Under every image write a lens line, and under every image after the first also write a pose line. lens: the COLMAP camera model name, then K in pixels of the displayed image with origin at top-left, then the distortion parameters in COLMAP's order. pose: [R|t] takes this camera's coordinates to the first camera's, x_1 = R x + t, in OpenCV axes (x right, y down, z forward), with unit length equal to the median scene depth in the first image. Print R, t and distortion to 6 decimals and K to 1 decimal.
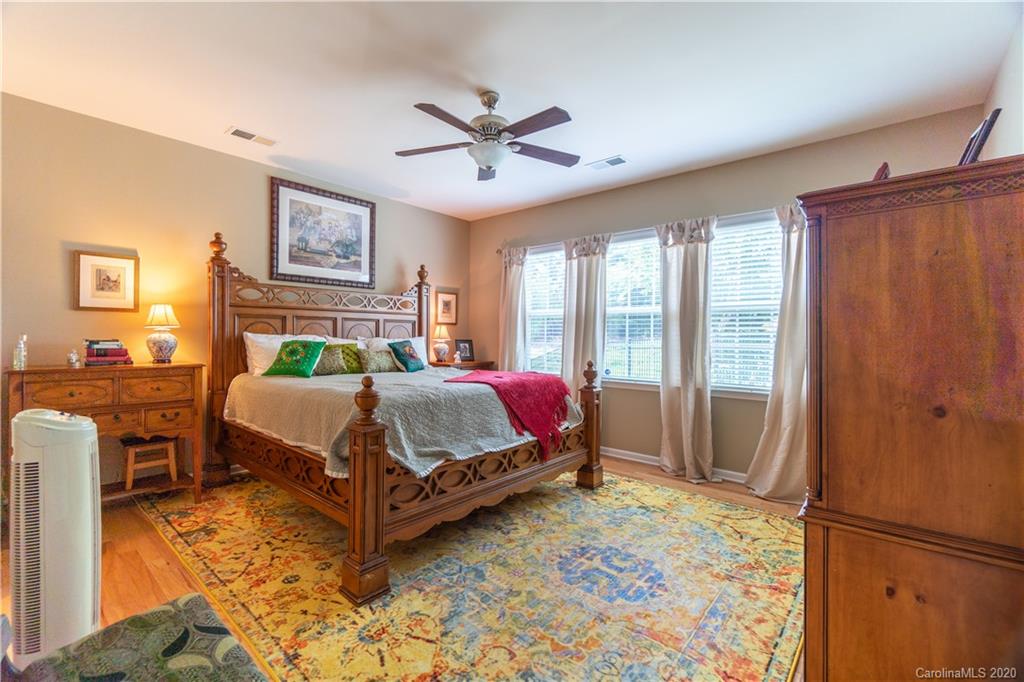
lens RADIAL K [[456.0, 0, 517.1], [0, 456.0, 339.0], [0, 0, 1]] dist [-0.009187, 0.002166]
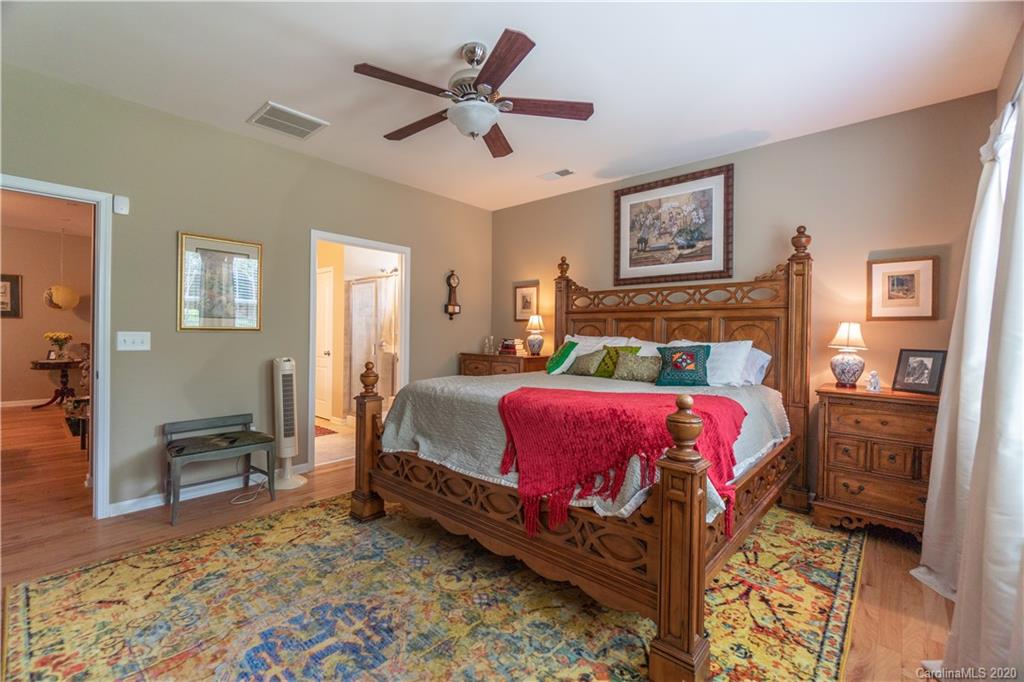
lens RADIAL K [[465.5, 0, 508.5], [0, 465.5, 336.1], [0, 0, 1]] dist [-0.003179, 0.000398]
pose [[-0.072297, -0.006351, -0.997363, 0.619325], [-0.024607, 0.999687, -0.004582, 0.000321], [0.997080, 0.024211, -0.072431, 0.886827]]
